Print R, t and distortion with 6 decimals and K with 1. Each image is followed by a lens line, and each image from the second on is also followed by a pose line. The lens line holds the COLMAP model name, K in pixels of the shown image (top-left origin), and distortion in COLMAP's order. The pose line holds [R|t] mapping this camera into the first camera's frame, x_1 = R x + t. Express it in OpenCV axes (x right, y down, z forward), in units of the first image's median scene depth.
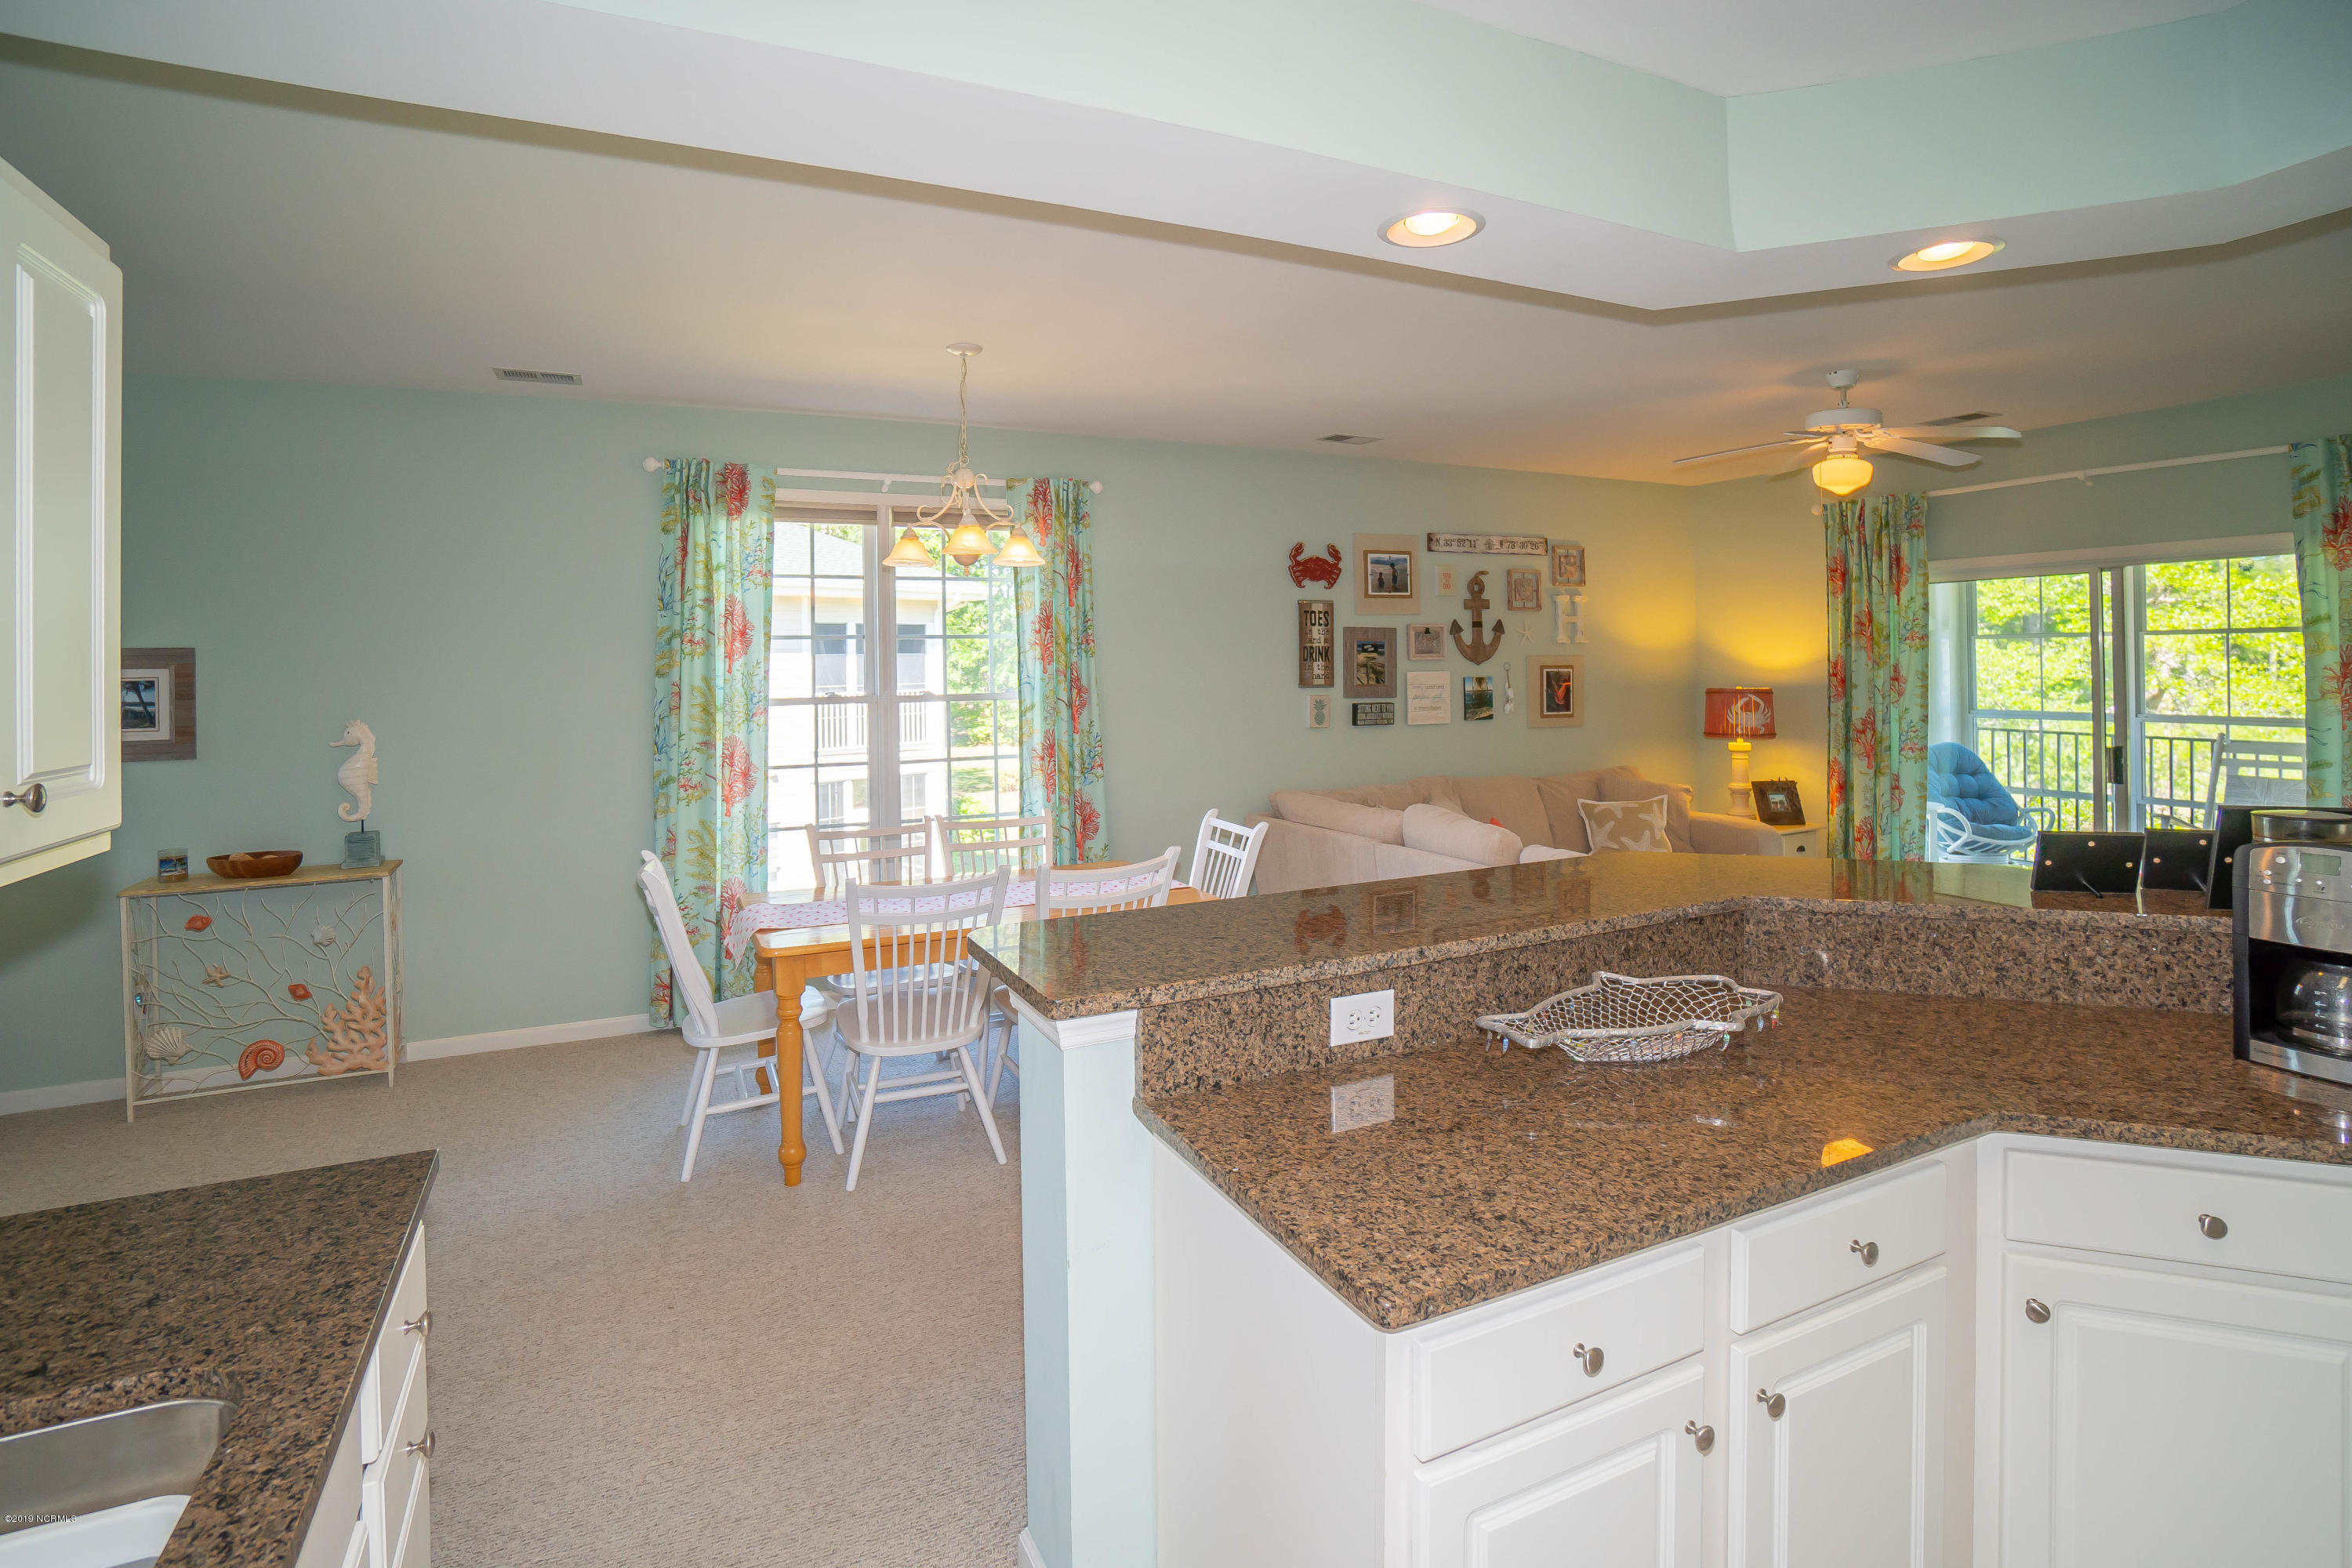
lens RADIAL K [[1183.4, 0, 1126.5], [0, 1183.4, 640.7], [0, 0, 1]] dist [-0.056495, 0.021096]
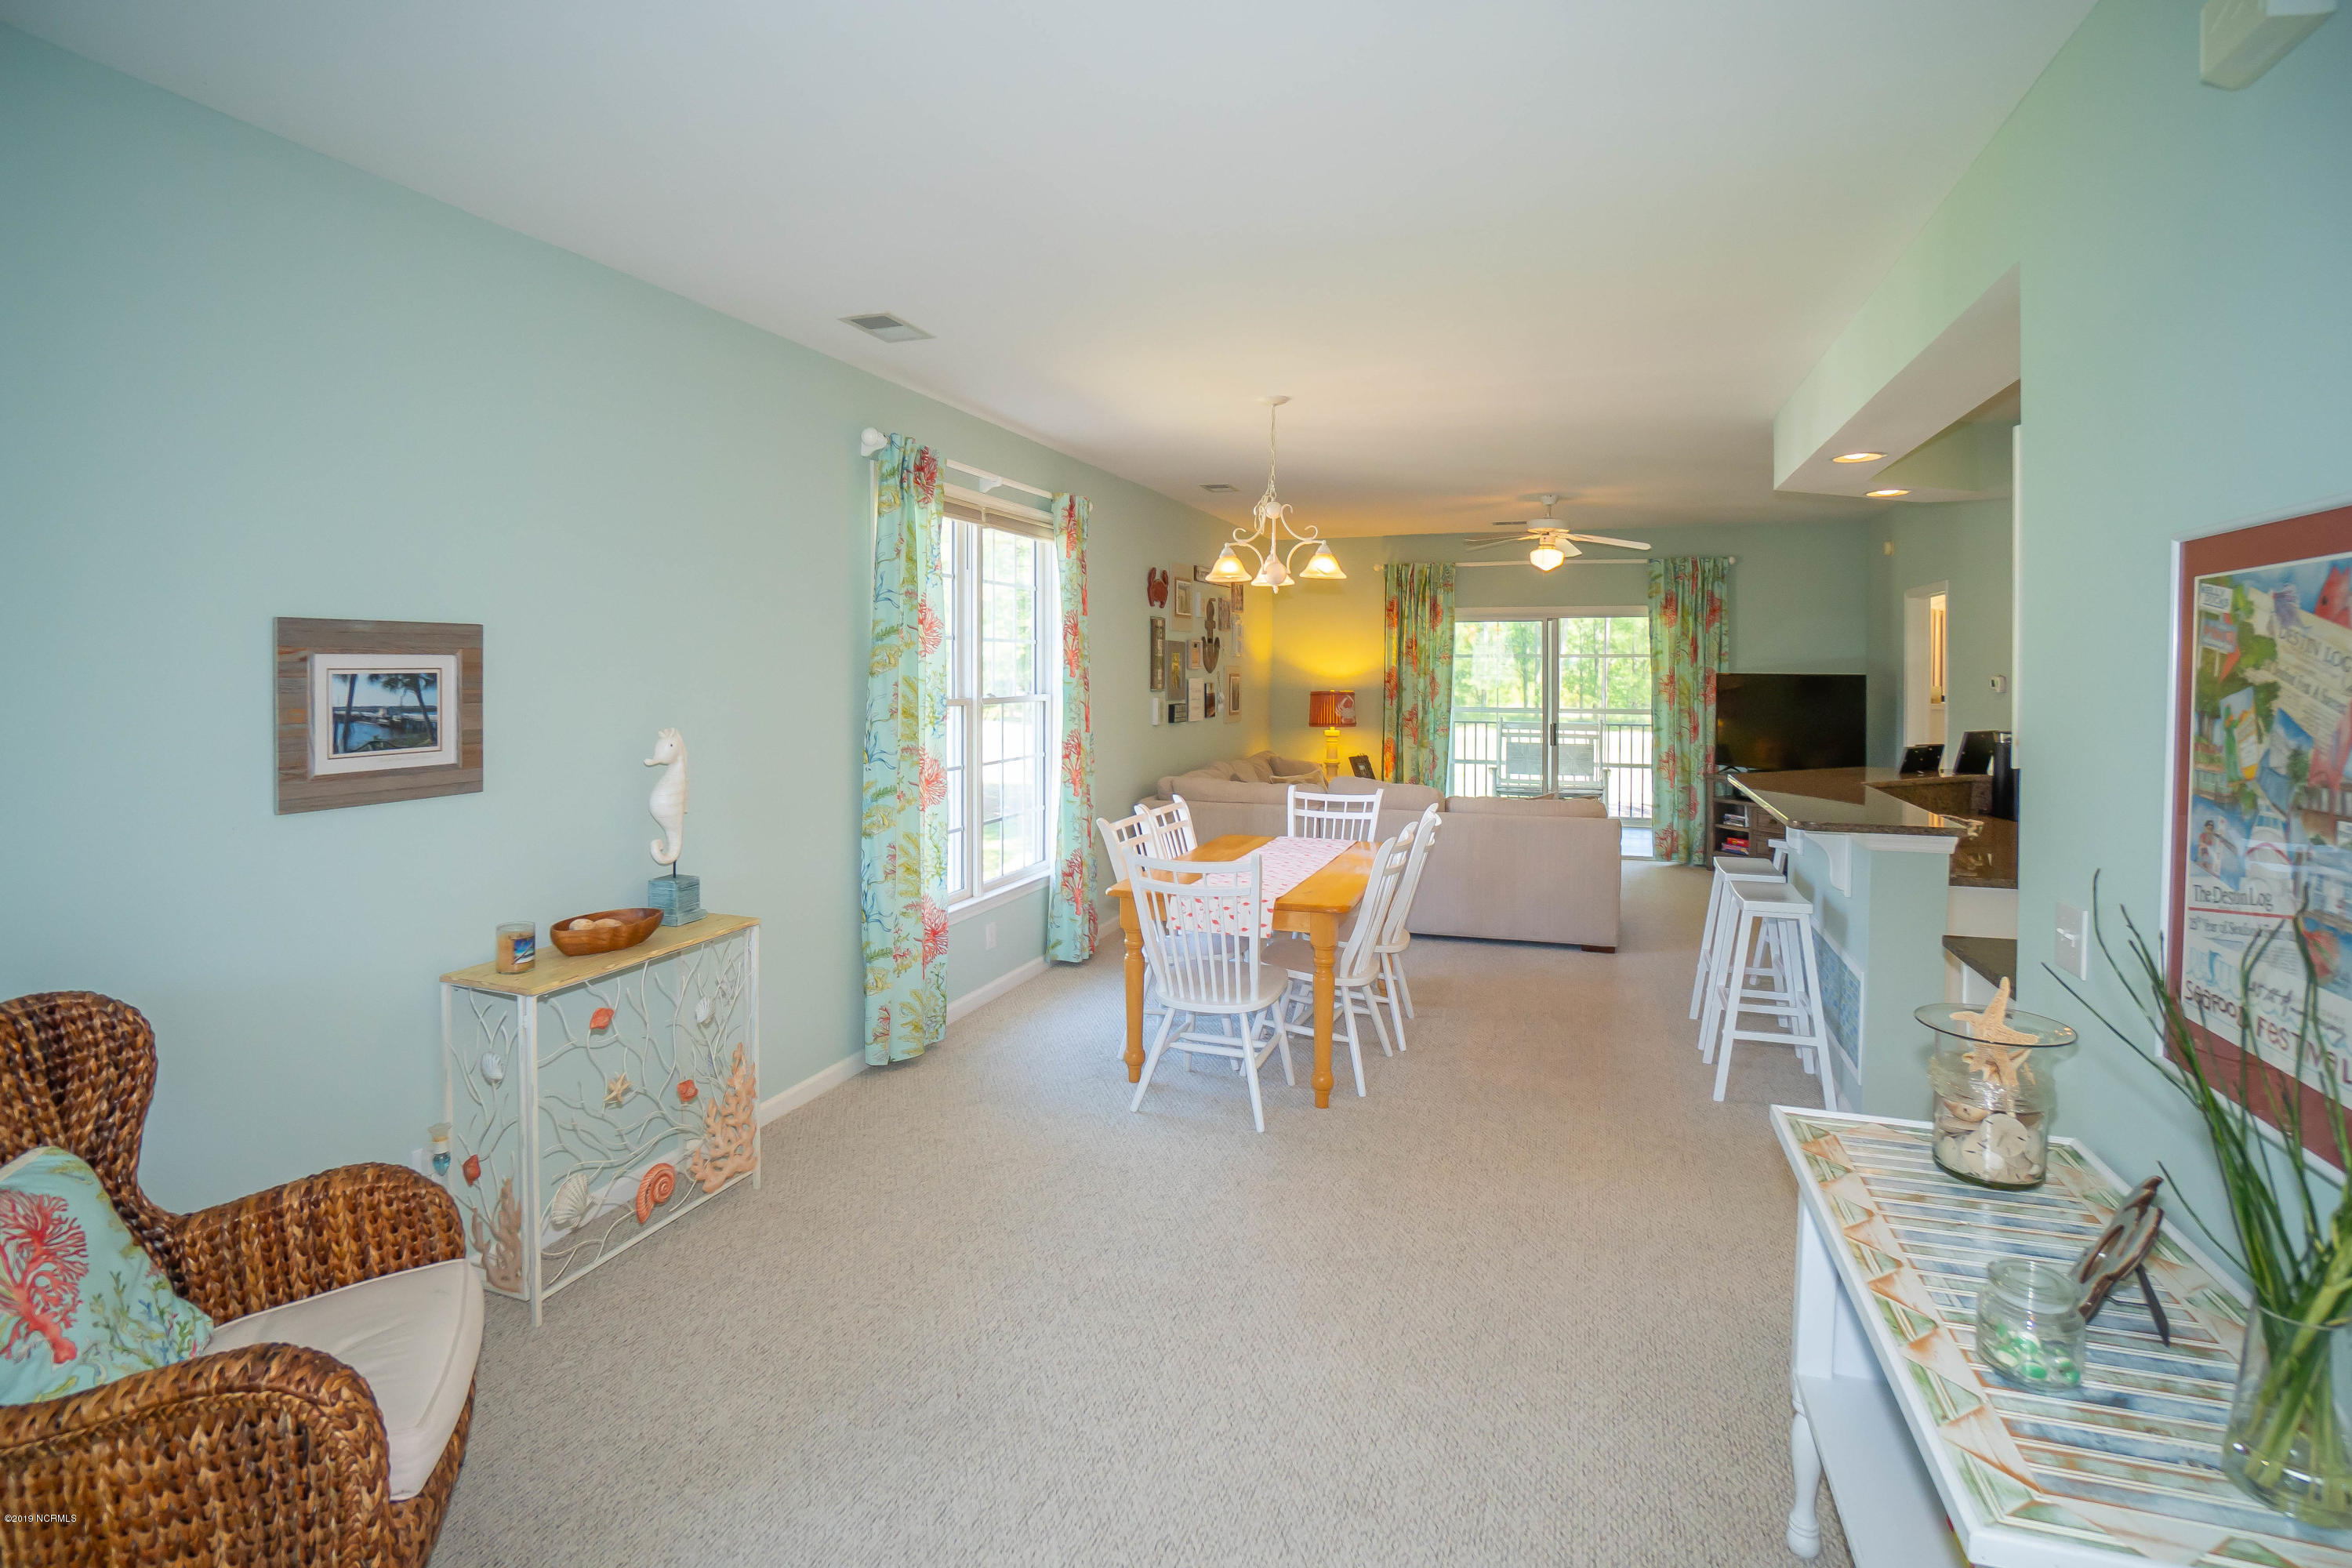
lens RADIAL K [[1183.4, 0, 1136.5], [0, 1183.4, 658.5], [0, 0, 1]] dist [-0.056495, 0.021096]
pose [[0.711914, 0.018413, 0.702025, -0.686520], [-0.022019, 0.999750, -0.003892, 0.013143], [-0.701922, -0.012687, 0.712141, 0.169679]]
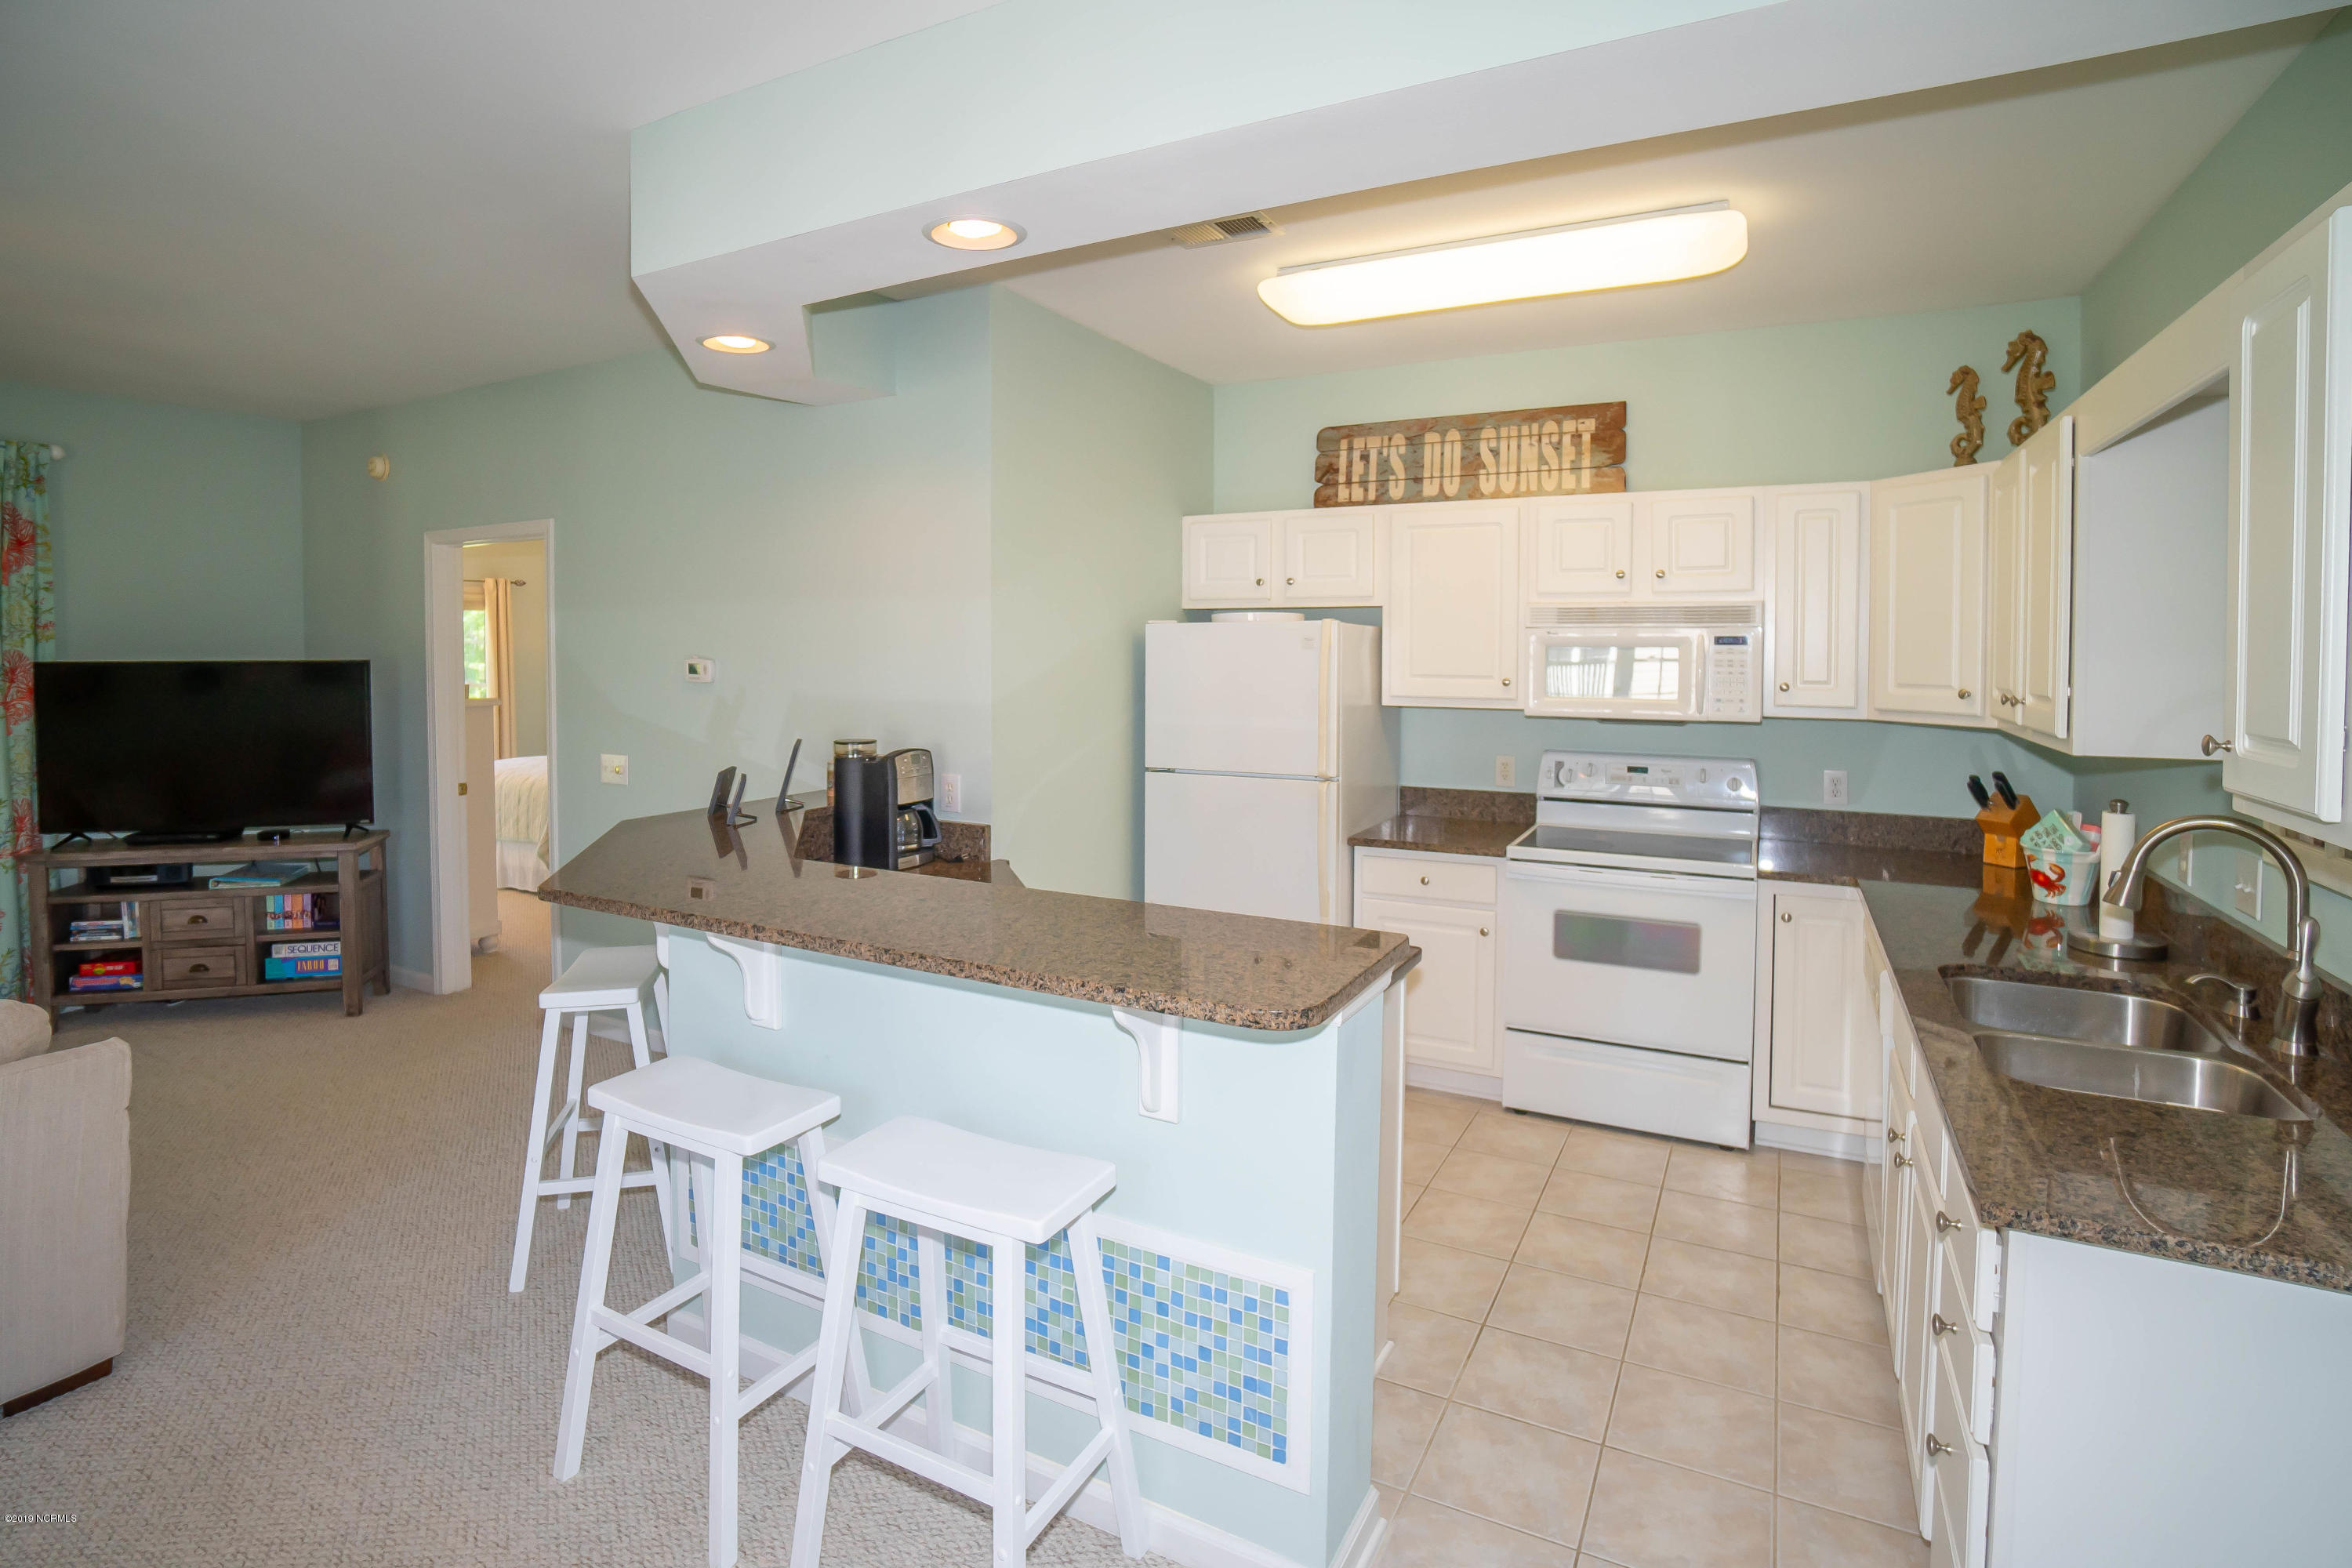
lens RADIAL K [[1183.4, 0, 1189.4], [0, 1183.4, 679.6], [0, 0, 1]] dist [-0.056495, 0.021096]
pose [[-0.599868, -0.010586, 0.800029, -0.233555], [-0.000317, 0.999916, 0.012993, 0.011591], [-0.800099, 0.007541, -0.599820, 0.523099]]
